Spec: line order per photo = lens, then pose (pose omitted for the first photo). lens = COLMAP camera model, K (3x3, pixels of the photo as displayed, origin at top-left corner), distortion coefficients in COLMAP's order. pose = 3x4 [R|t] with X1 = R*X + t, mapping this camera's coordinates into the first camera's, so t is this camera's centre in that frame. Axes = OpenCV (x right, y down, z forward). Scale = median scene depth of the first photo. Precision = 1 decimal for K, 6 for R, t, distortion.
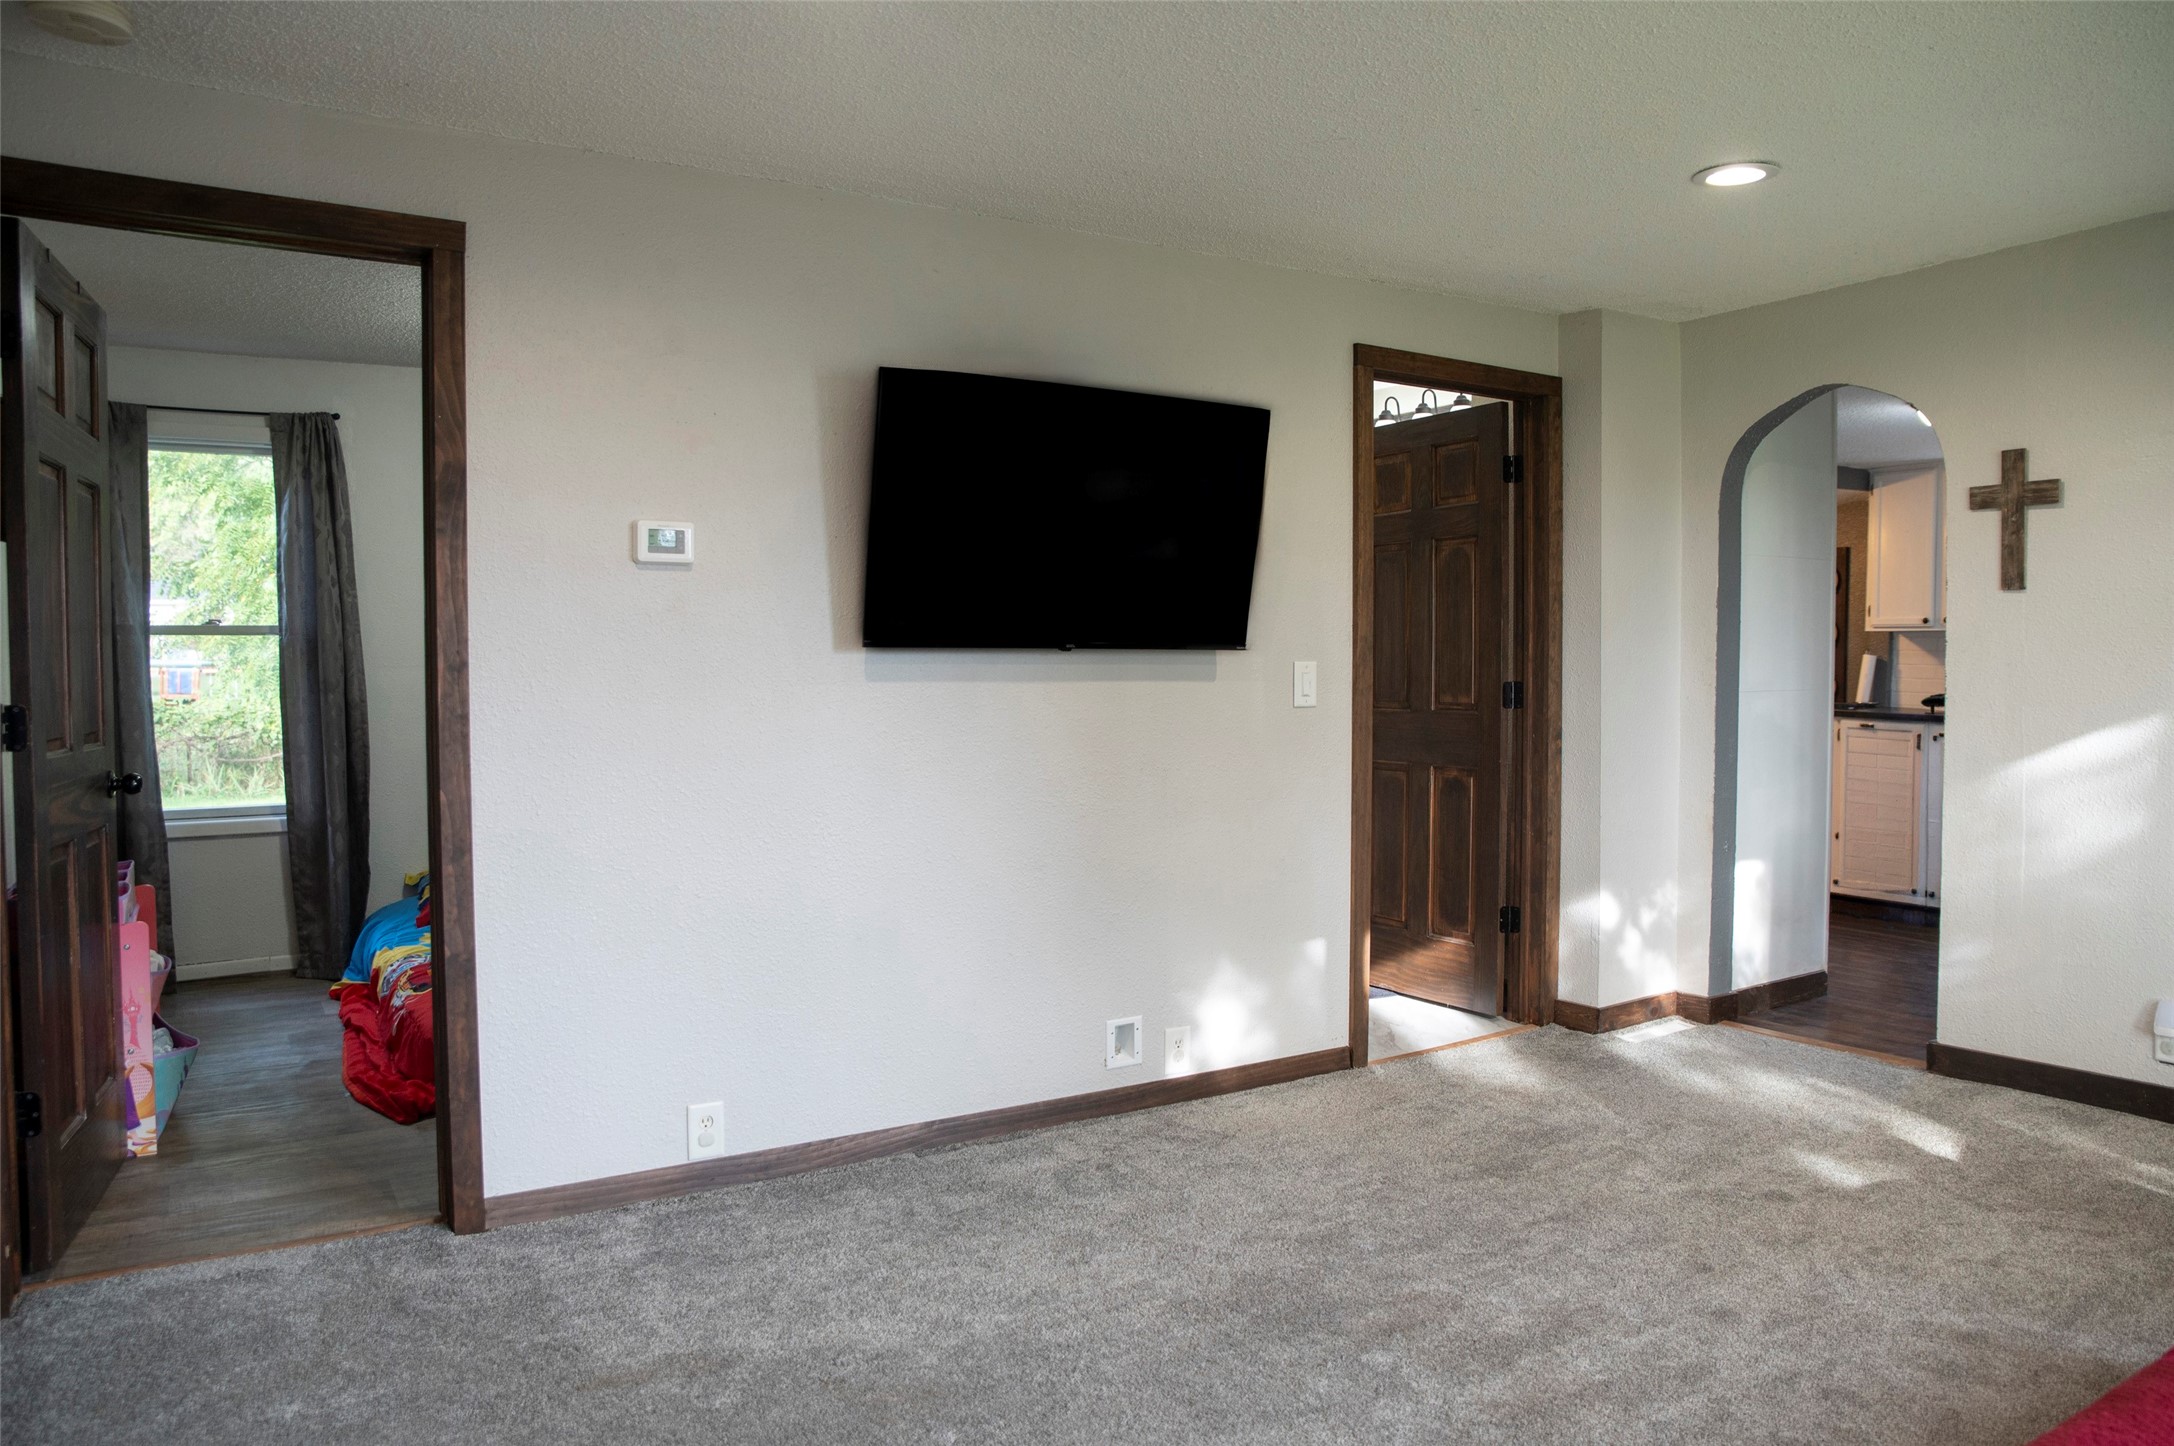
lens RADIAL K [[1468.6, 0, 1097.1], [0, 1468.6, 734.3], [0, 0, 1]] dist [-0.097901, 0.045105]
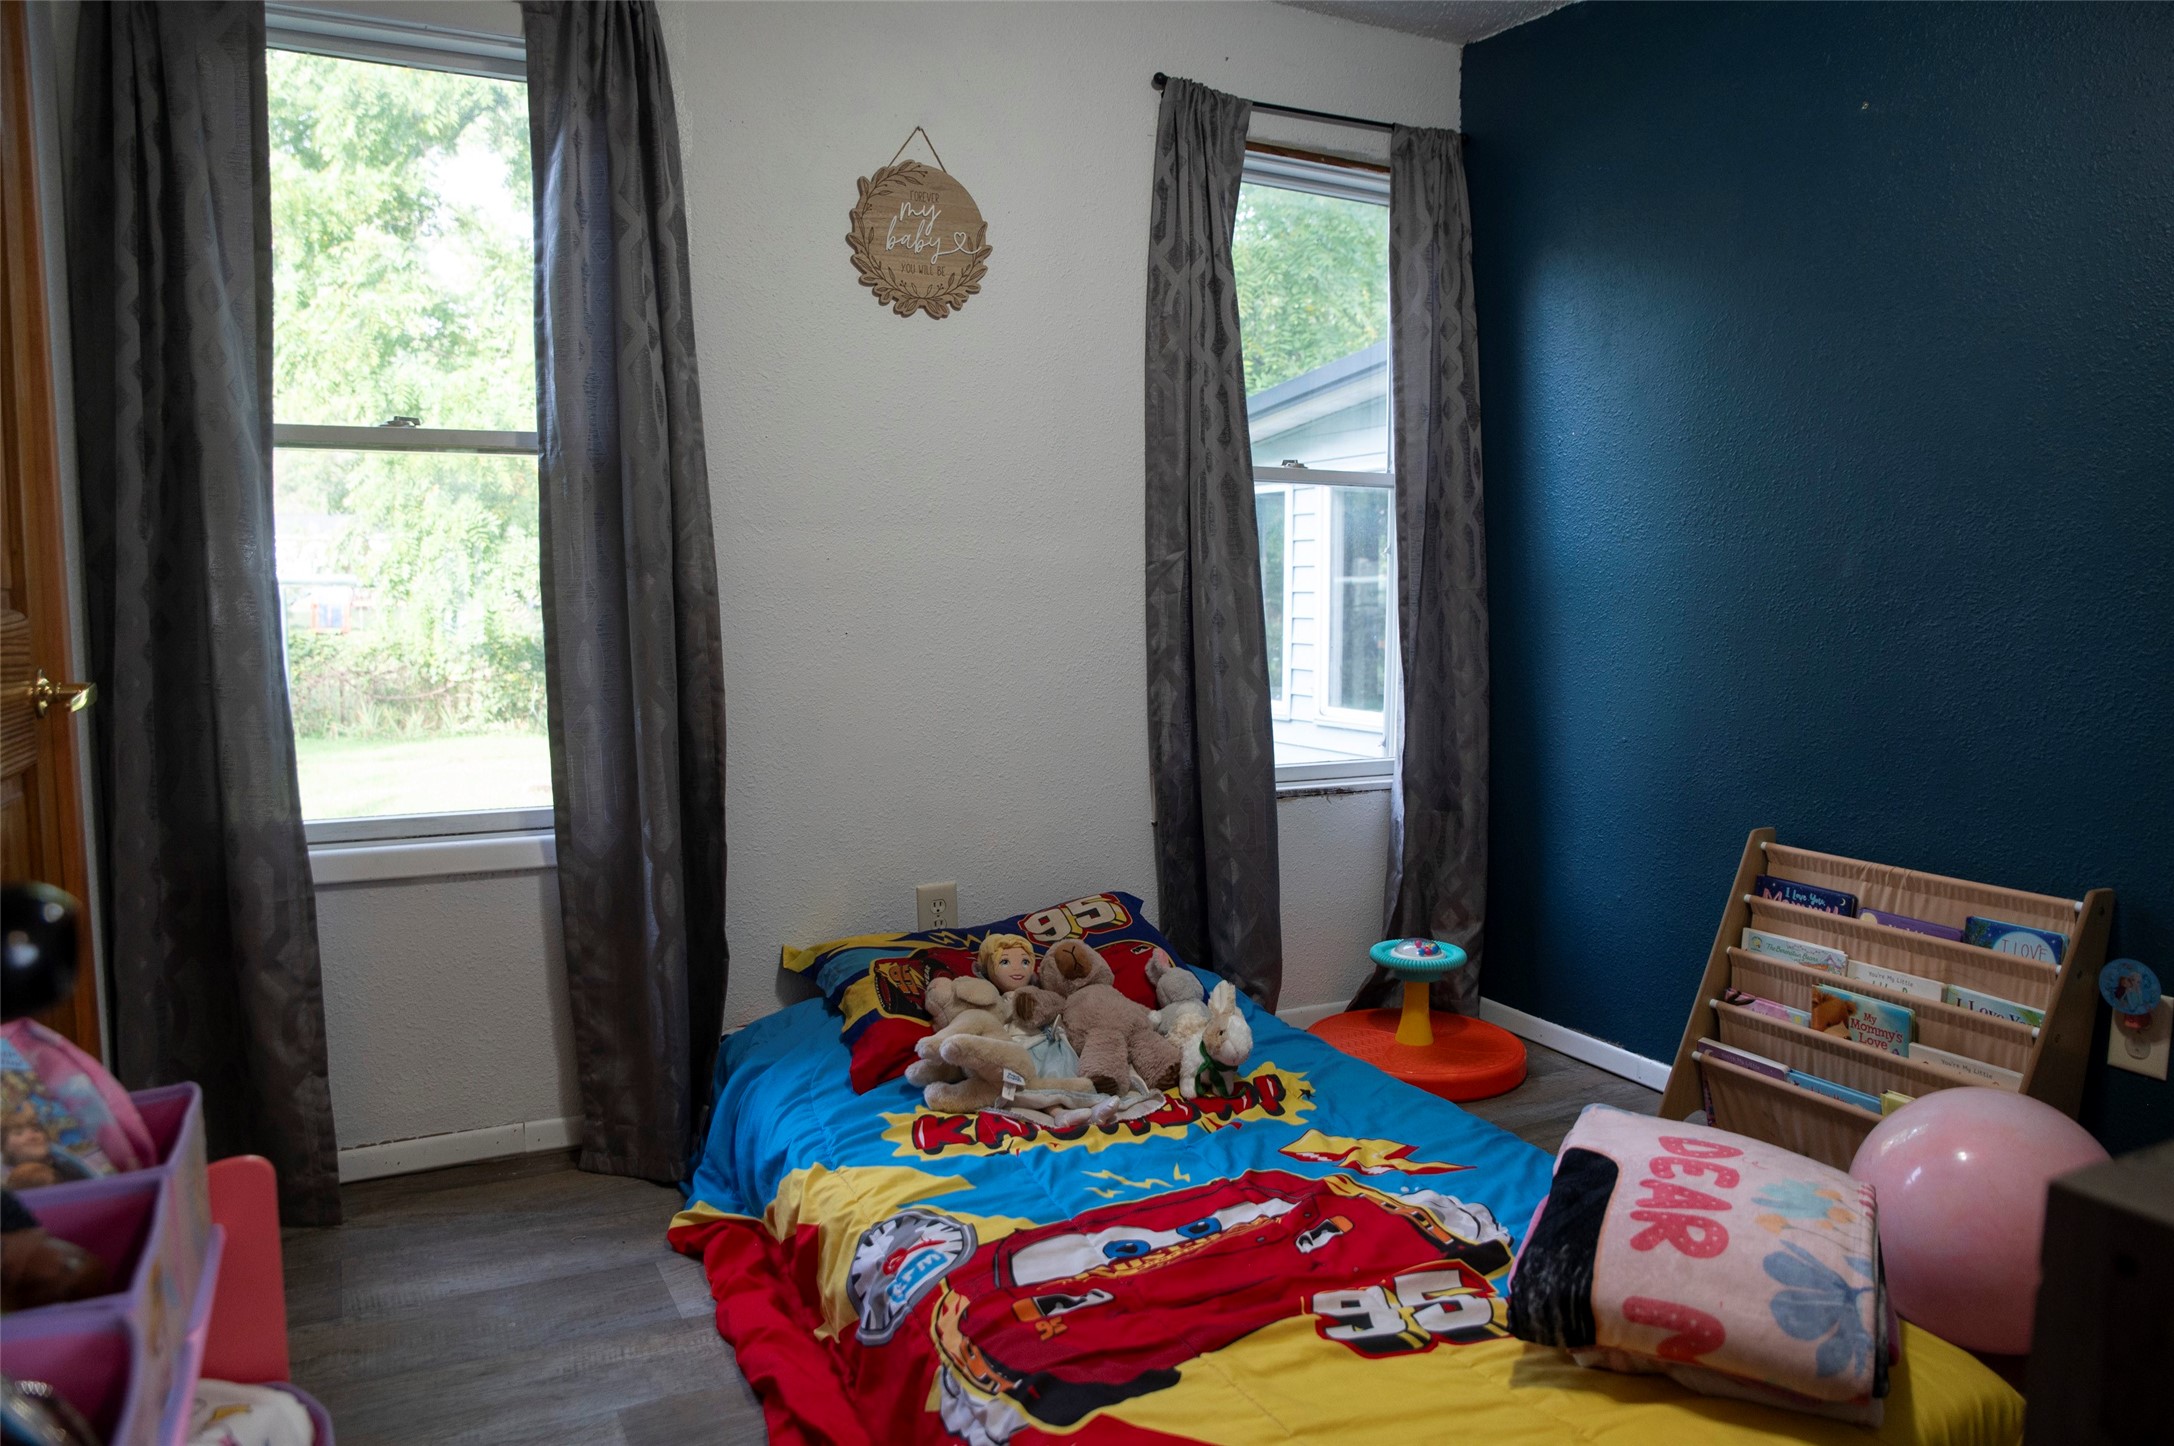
lens RADIAL K [[1468.6, 0, 1079.8], [0, 1468.6, 729.1], [0, 0, 1]] dist [-0.097901, 0.045105]
pose [[0.995669, 0.009211, -0.092513, -0.348666], [-0.005669, 0.999243, 0.038486, 0.002623], [0.092798, -0.037795, 0.994967, 0.536742]]
